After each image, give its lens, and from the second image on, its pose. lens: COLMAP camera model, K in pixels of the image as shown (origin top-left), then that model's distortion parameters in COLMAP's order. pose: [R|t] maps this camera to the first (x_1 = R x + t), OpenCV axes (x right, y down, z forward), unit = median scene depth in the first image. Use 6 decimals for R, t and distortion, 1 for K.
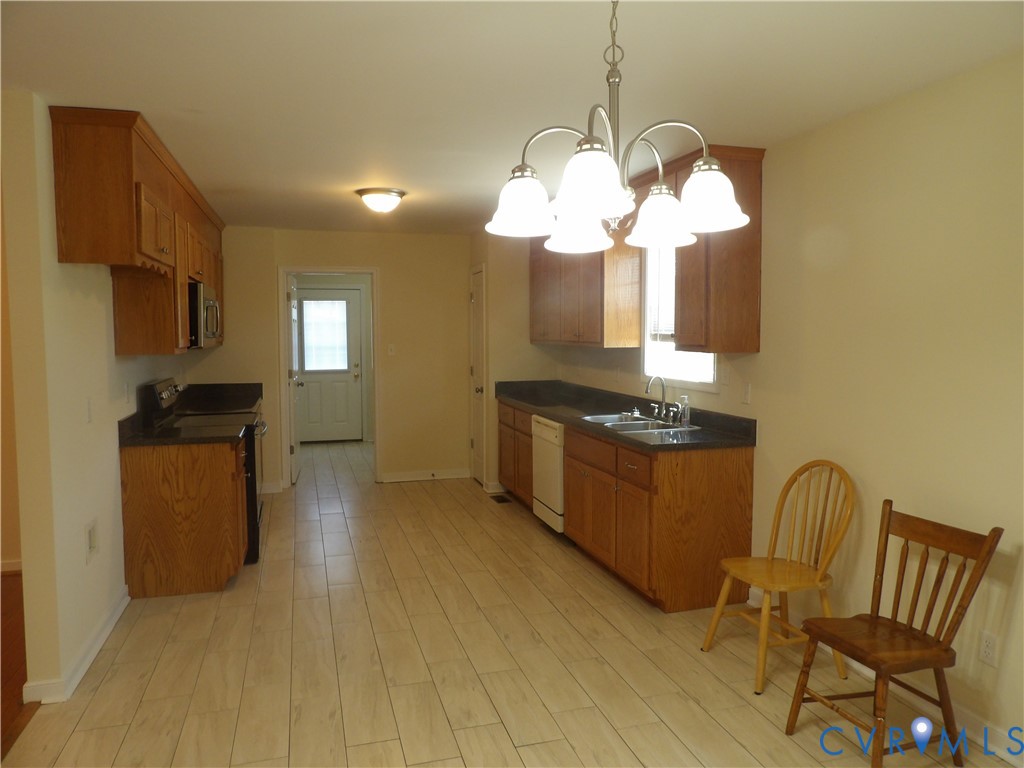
lens RADIAL K [[731.7, 0, 511.6], [0, 731.7, 384.1], [0, 0, 1]] dist [-0.041112, 0.051978]
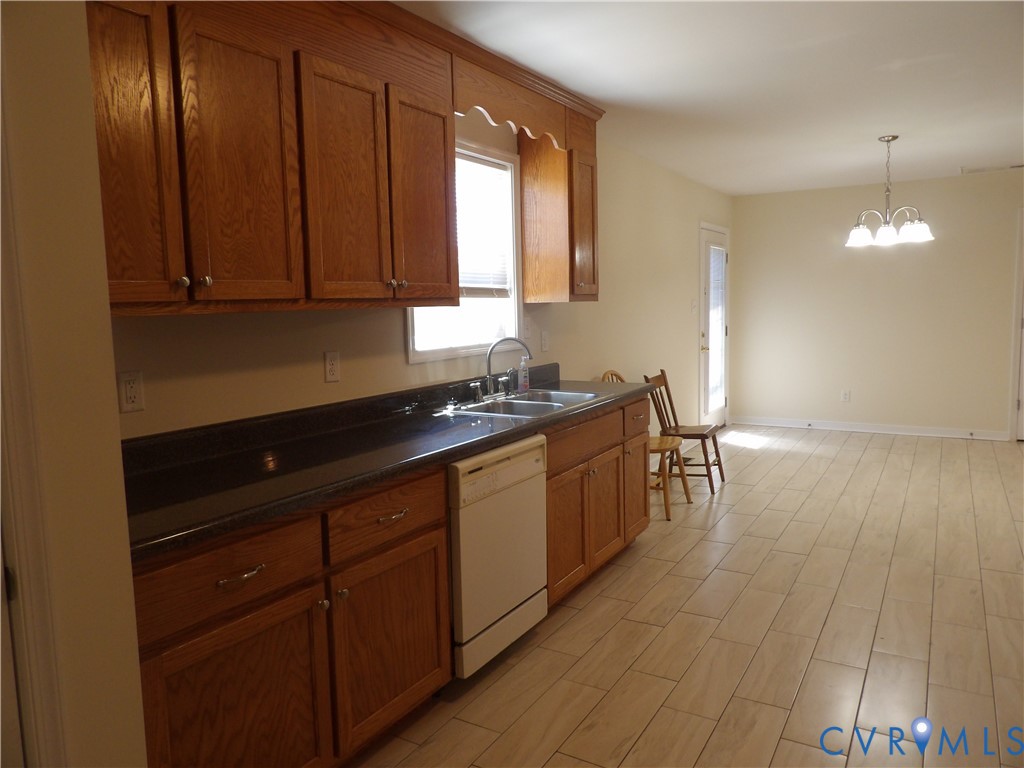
lens RADIAL K [[731.7, 0, 517.7], [0, 731.7, 383.6], [0, 0, 1]] dist [-0.041112, 0.051978]
pose [[-0.684265, -0.061312, 0.726651, -0.345432], [0.081782, 0.983721, 0.160015, -0.081235], [-0.724633, 0.168920, -0.668112, 1.403548]]
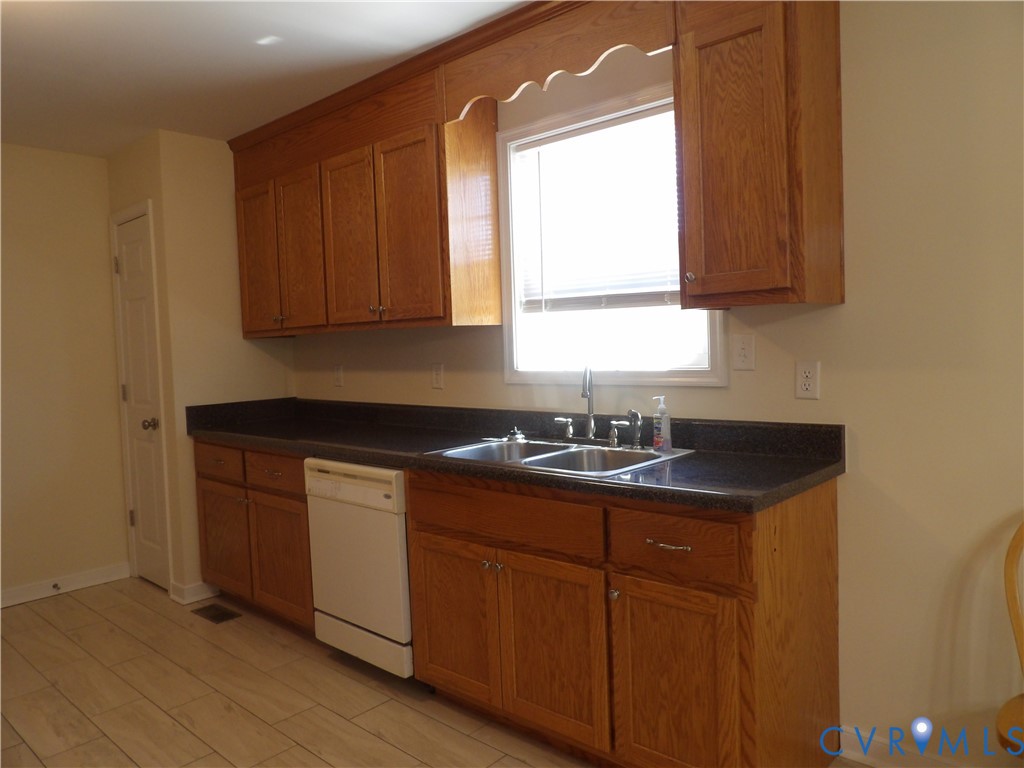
lens RADIAL K [[731.7, 0, 516.6], [0, 731.7, 382.6], [0, 0, 1]] dist [-0.041112, 0.051978]
pose [[0.852892, -0.054913, 0.519192, -0.127899], [0.071095, 0.997406, -0.011297, 0.003602], [-0.517224, 0.046547, 0.854583, 0.510441]]
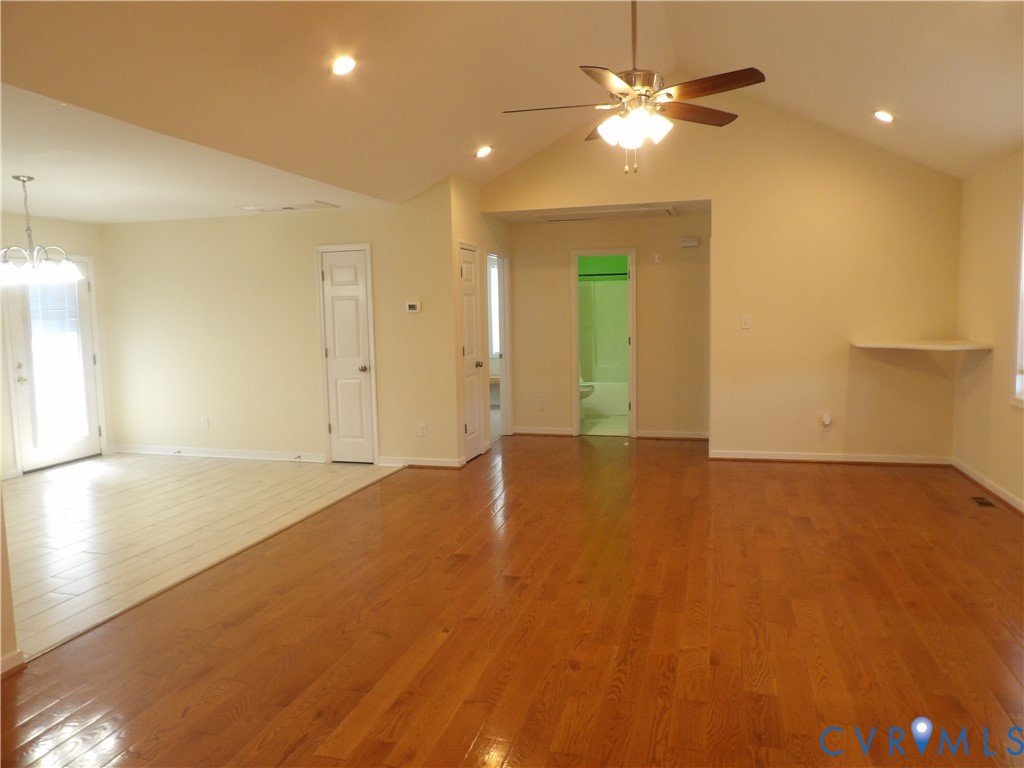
lens RADIAL K [[731.7, 0, 511.5], [0, 731.7, 381.8], [0, 0, 1]] dist [-0.041112, 0.051978]
pose [[-0.846469, -0.035156, 0.531275, -1.065996], [0.059630, 0.985281, 0.160206, -0.054093], [-0.529088, 0.167290, -0.831914, 0.848236]]
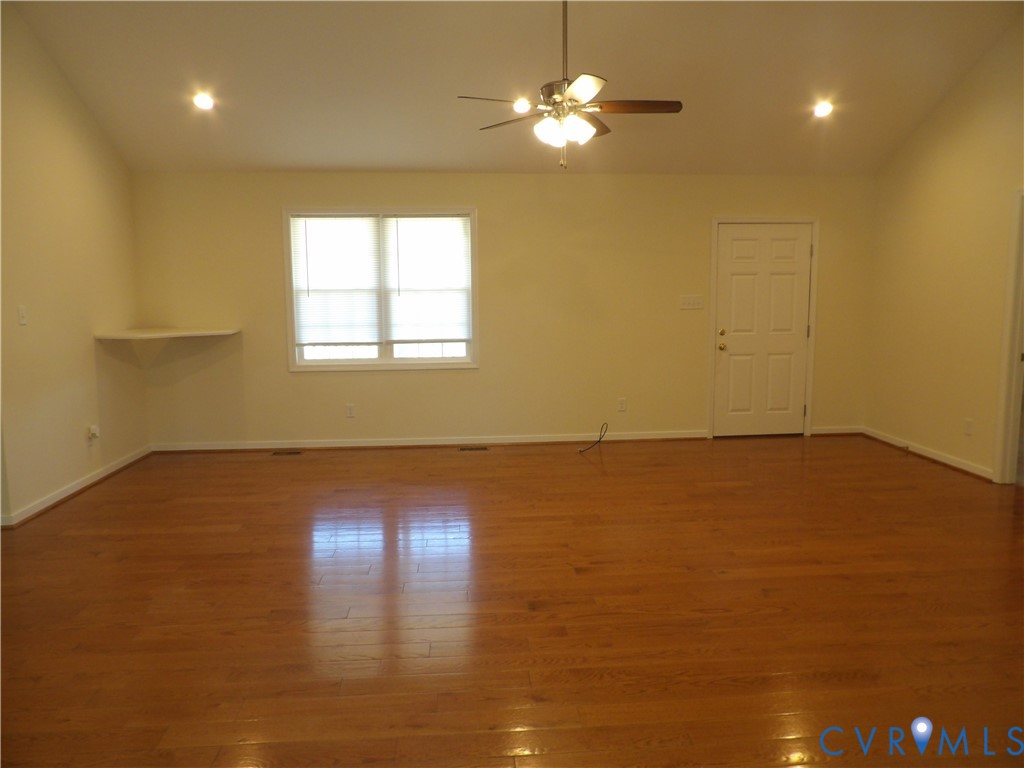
lens RADIAL K [[731.7, 0, 520.0], [0, 731.7, 381.7], [0, 0, 1]] dist [-0.041112, 0.051978]
pose [[-0.196116, 0.126286, -0.972415, 0.074844], [-0.063464, 0.987959, 0.141104, -0.008307], [0.978525, 0.089386, -0.185740, 0.277434]]
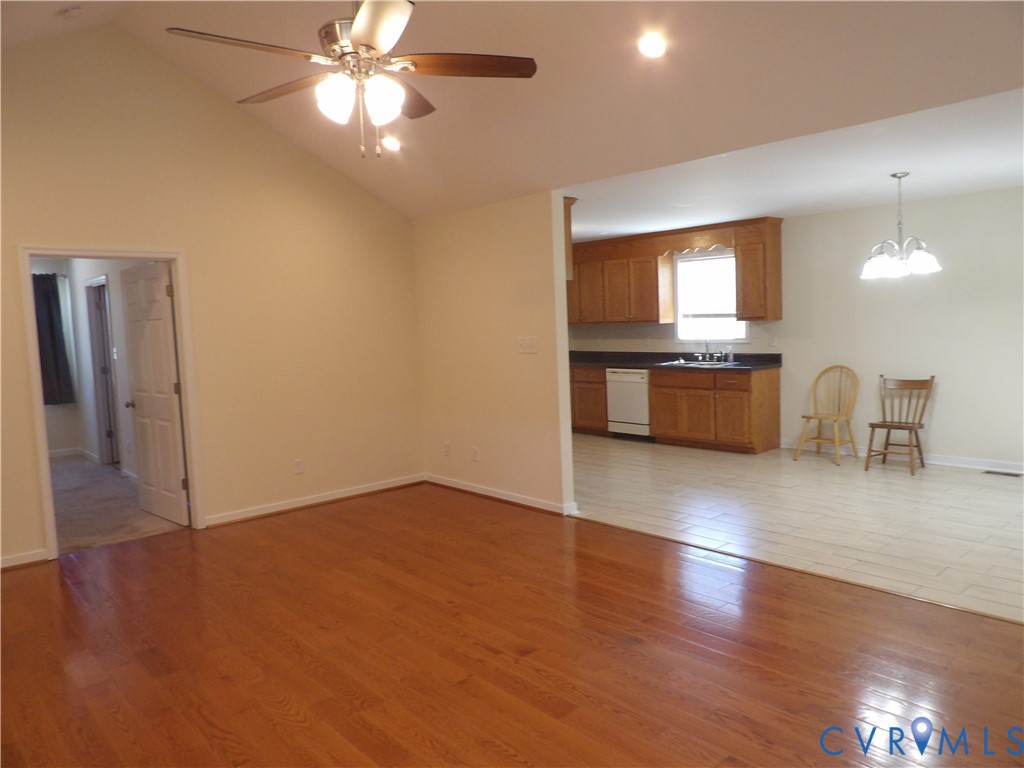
lens RADIAL K [[731.7, 0, 515.4], [0, 731.7, 383.7], [0, 0, 1]] dist [-0.041112, 0.051978]
pose [[0.901207, -0.071588, 0.427435, -0.921136], [0.069006, 0.997383, 0.021552, 0.029579], [-0.427859, 0.010073, 0.903789, -0.381217]]
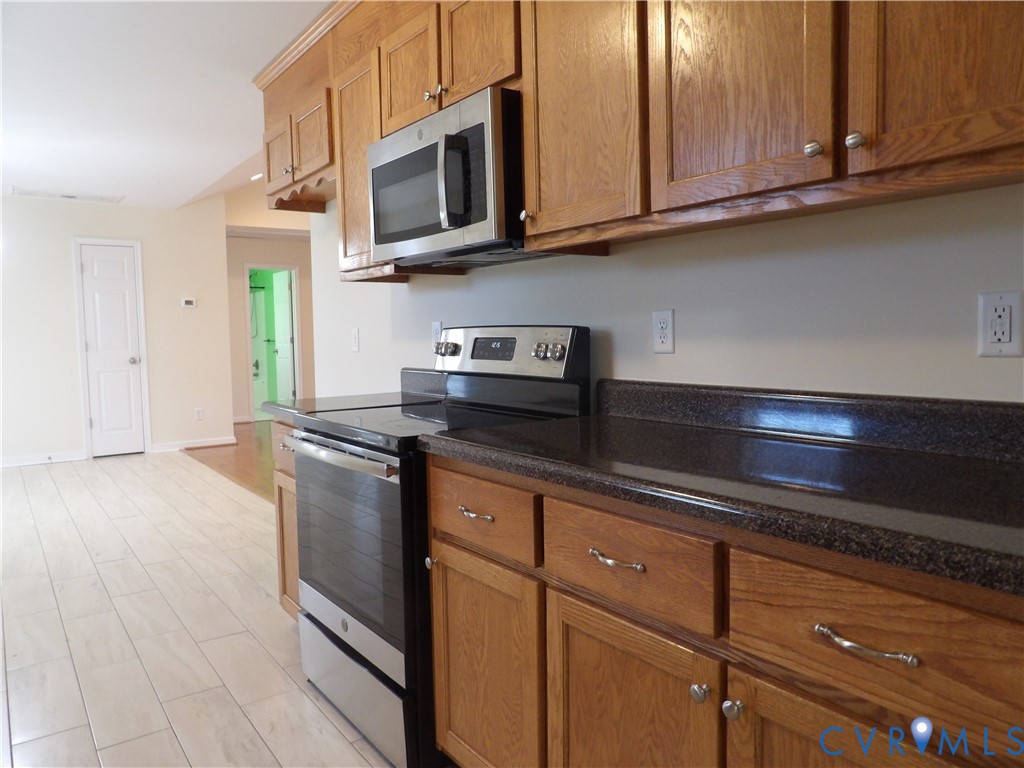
lens RADIAL K [[731.7, 0, 514.6], [0, 731.7, 382.0], [0, 0, 1]] dist [-0.041112, 0.051978]
pose [[-0.939673, 0.039398, -0.339799, -0.304466], [-0.008674, 0.990282, 0.138806, -0.036062], [0.341965, 0.133380, -0.930199, 1.427307]]
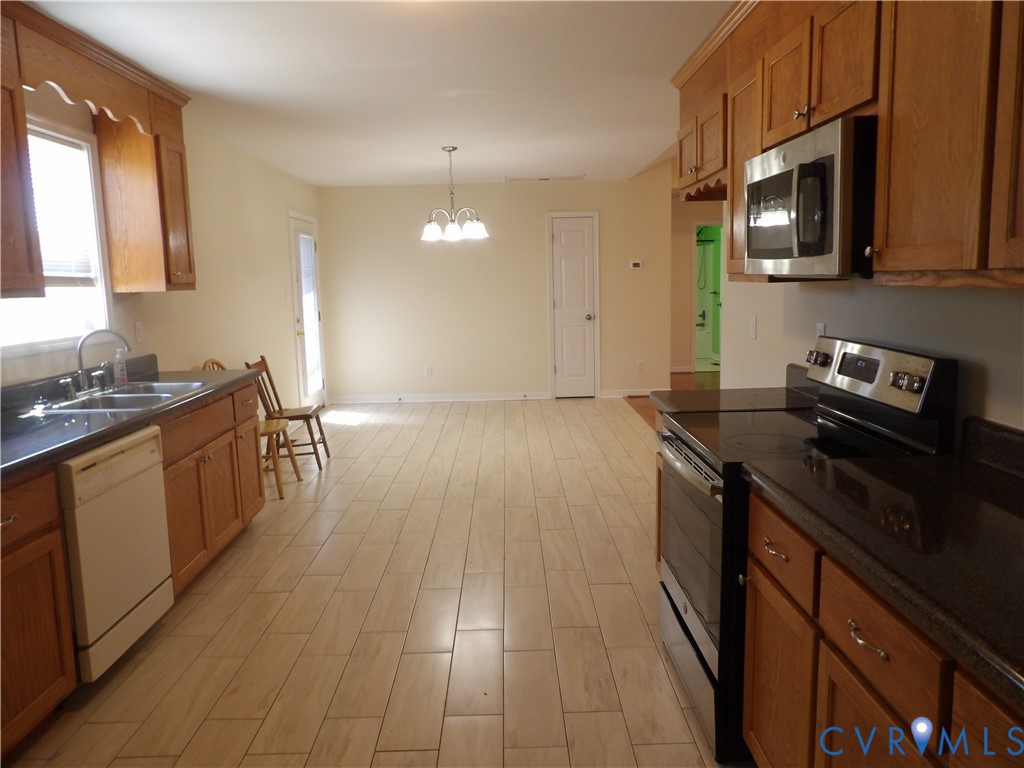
lens RADIAL K [[731.7, 0, 515.0], [0, 731.7, 384.2], [0, 0, 1]] dist [-0.041112, 0.051978]
pose [[-0.963890, -0.014796, 0.265889, -0.367868], [0.044807, 0.975209, 0.216702, -0.091193], [-0.262504, 0.220790, -0.939331, 1.469004]]
